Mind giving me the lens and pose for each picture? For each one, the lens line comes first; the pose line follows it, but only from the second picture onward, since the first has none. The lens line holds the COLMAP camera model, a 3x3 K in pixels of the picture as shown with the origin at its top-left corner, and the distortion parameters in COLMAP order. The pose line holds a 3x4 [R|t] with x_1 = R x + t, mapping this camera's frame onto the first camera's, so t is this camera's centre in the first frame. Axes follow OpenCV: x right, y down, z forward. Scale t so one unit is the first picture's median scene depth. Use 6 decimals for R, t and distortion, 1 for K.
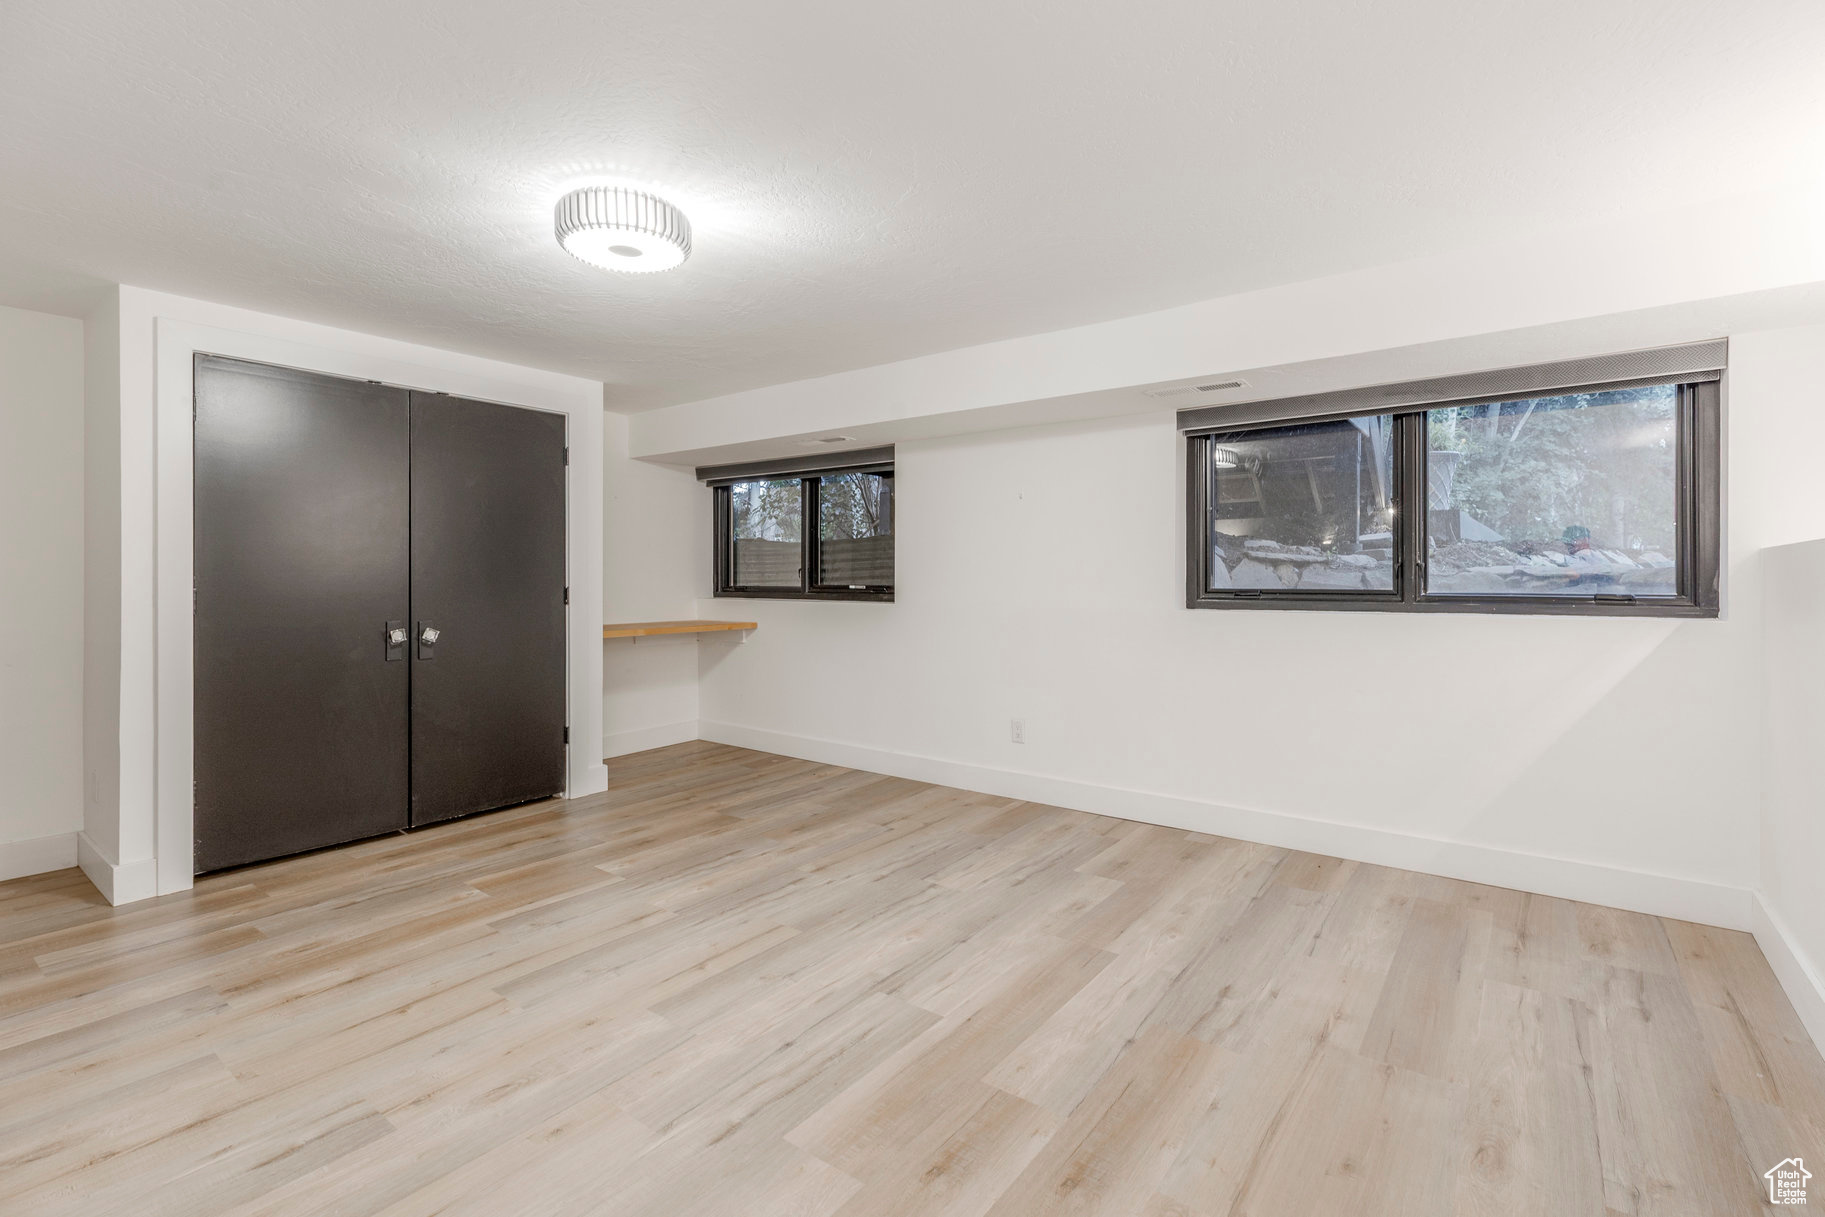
lens RADIAL K [[824.9, 0, 919.5], [0, 824.9, 595.8], [0, 0, 1]] dist [0.002276, -0.000989]
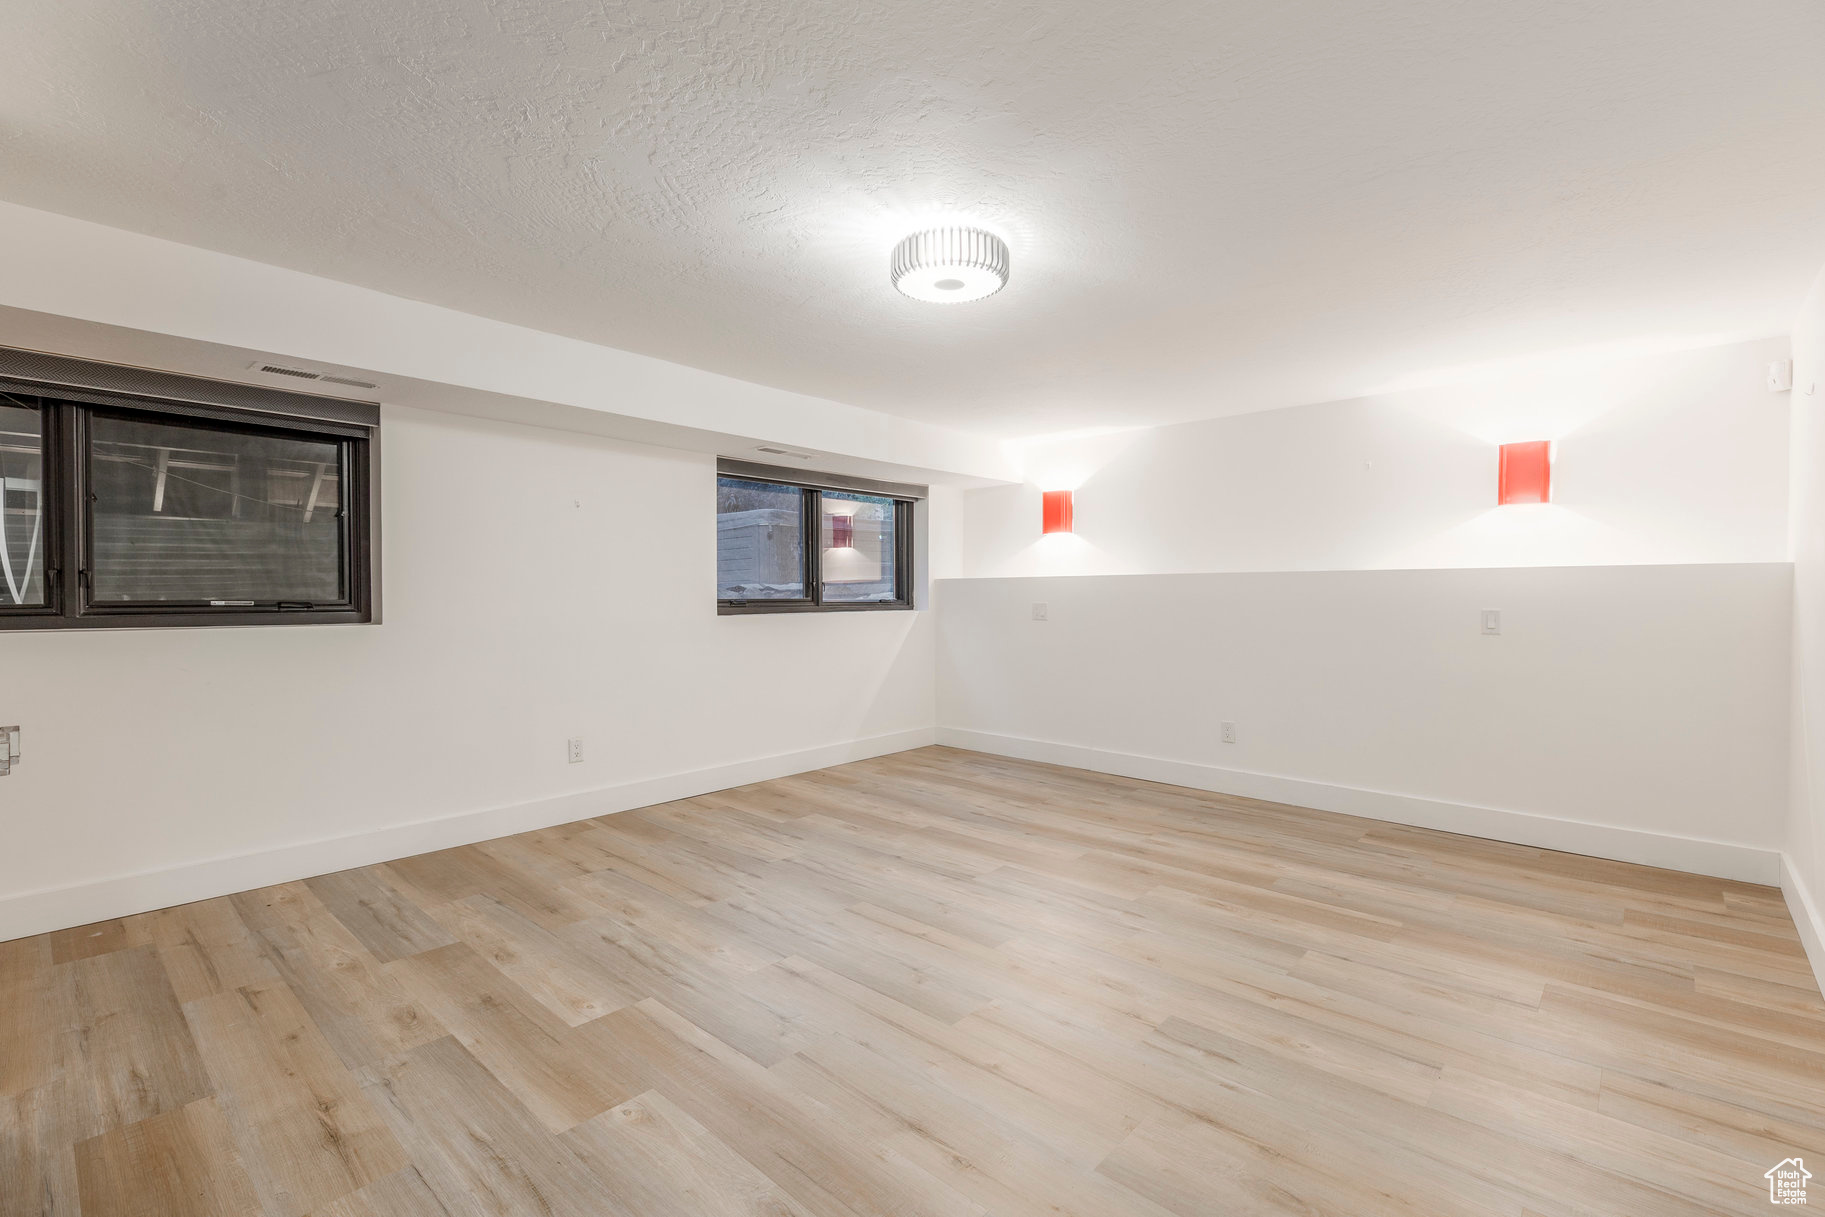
lens RADIAL K [[824.9, 0, 919.5], [0, 824.9, 595.8], [0, 0, 1]] dist [0.002276, -0.000989]
pose [[0.088681, -0.004104, 0.996052, -1.078717], [0.021648, 0.999763, 0.002192, -0.009508], [-0.995825, 0.021368, 0.088749, 0.700336]]
